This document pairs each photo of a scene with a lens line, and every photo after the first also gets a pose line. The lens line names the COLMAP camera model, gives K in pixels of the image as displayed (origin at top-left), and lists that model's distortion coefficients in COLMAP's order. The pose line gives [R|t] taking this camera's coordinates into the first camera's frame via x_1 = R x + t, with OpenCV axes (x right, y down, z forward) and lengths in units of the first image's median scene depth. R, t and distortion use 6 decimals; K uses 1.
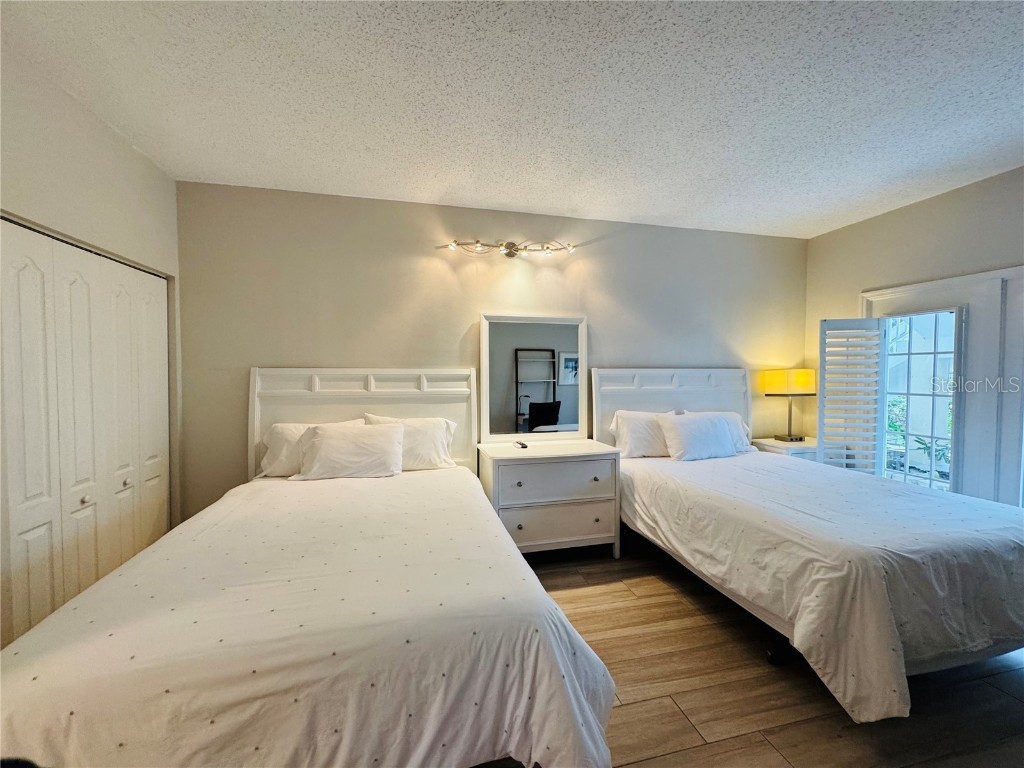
lens RADIAL K [[408.5, 0, 511.9], [0, 408.5, 384.9], [0, 0, 1]] dist [-0.002174, 0.000551]
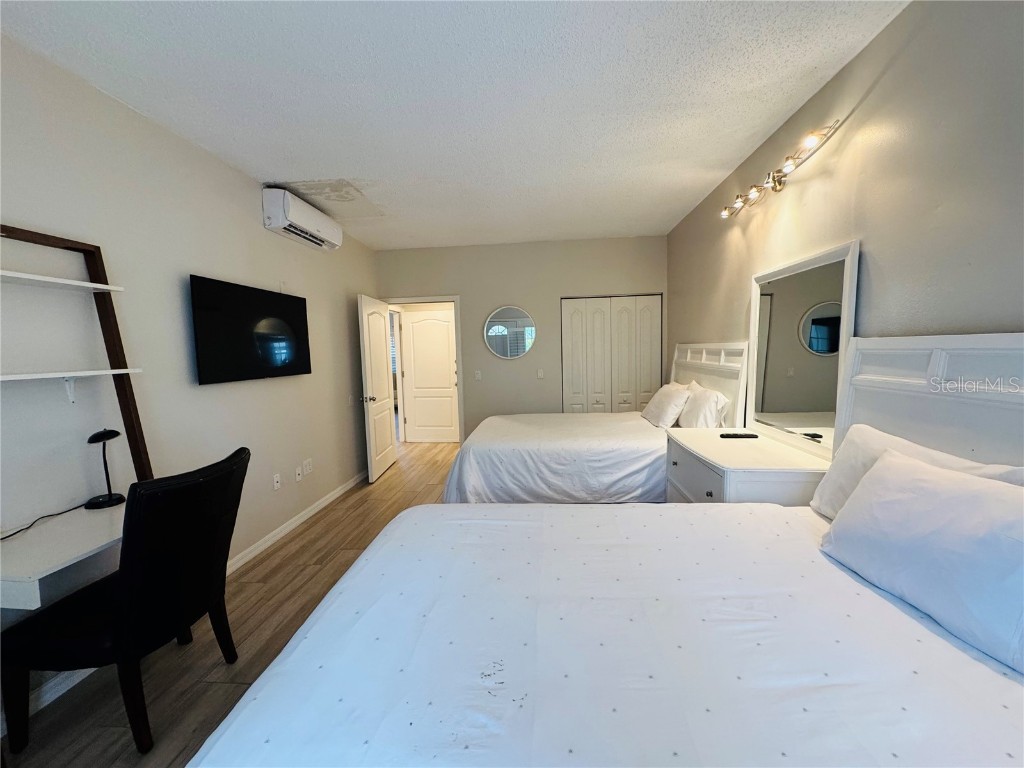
lens RADIAL K [[408.5, 0, 512.6], [0, 408.5, 386.4], [0, 0, 1]] dist [-0.002174, 0.000551]
pose [[-0.306790, 0.095179, -0.947006, 0.958525], [-0.001842, 0.994926, 0.100591, -0.034664], [0.951776, 0.032604, -0.305058, 0.842247]]
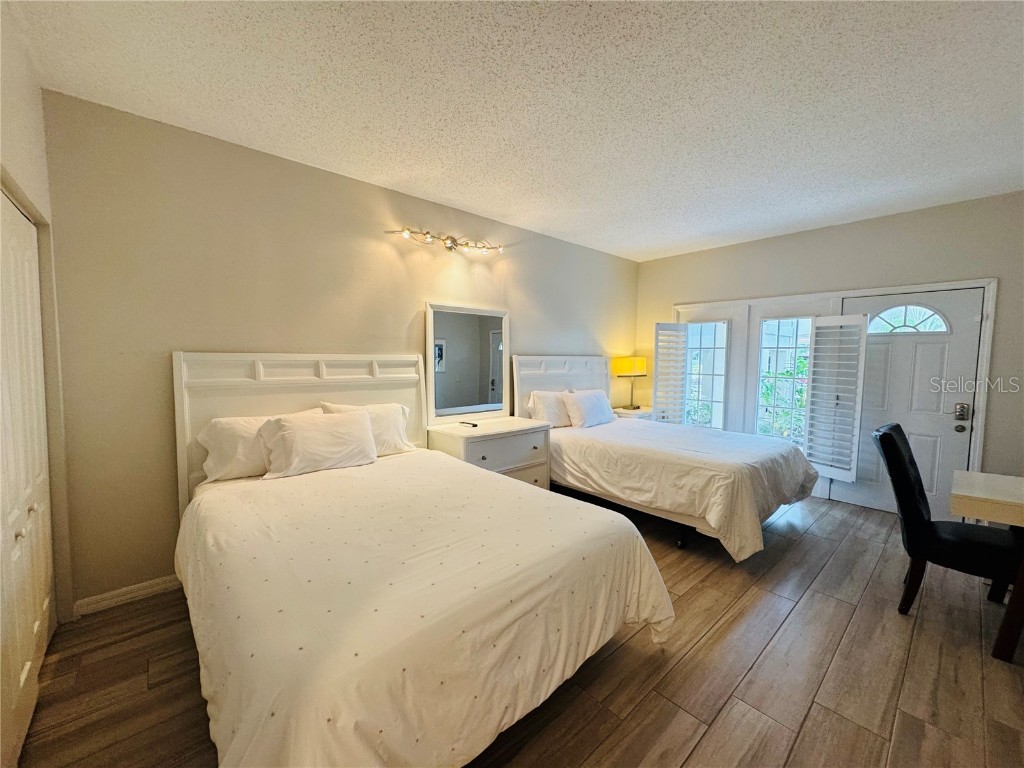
lens RADIAL K [[408.5, 0, 513.0], [0, 408.5, 385.6], [0, 0, 1]] dist [-0.002174, 0.000551]
pose [[0.880815, -0.025529, 0.472772, -0.404231], [0.006444, 0.999099, 0.041944, -0.004468], [-0.473417, -0.033898, 0.880186, -0.029053]]
